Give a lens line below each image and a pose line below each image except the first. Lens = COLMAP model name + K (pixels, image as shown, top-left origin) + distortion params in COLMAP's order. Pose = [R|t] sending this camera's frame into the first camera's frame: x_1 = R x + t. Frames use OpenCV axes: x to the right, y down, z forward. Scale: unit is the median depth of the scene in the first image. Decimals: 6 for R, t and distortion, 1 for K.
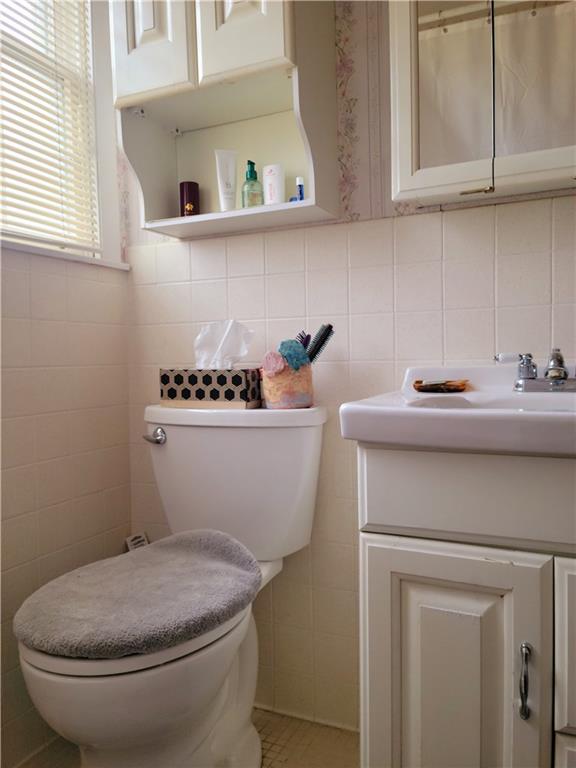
lens RADIAL K [[593.3, 0, 288.0], [0, 593.3, 384.0], [0, 0, 1]] dist [0.000118, -0.003733]
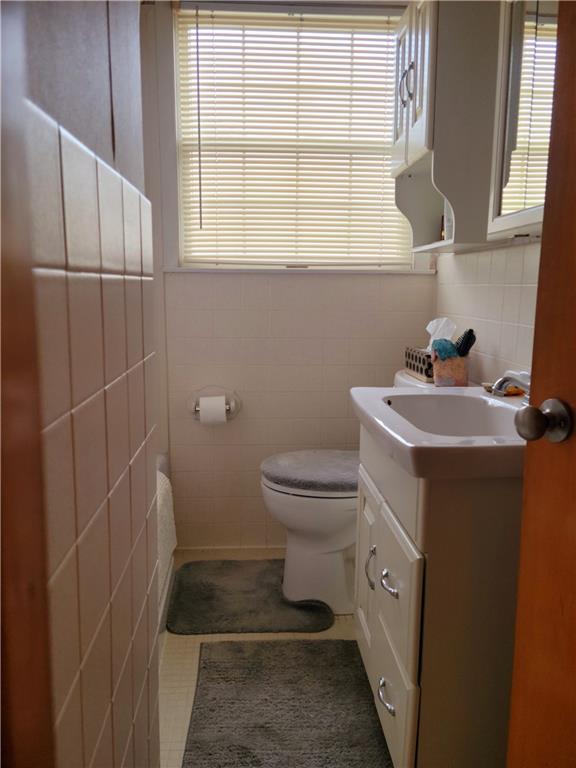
lens RADIAL K [[593.3, 0, 288.0], [0, 593.3, 384.0], [0, 0, 1]] dist [0.000118, -0.003733]
pose [[0.481620, 0.156279, -0.862334, 1.037467], [-0.047597, 0.987184, 0.152322, -0.161372], [0.875087, -0.032317, 0.482886, -0.015212]]
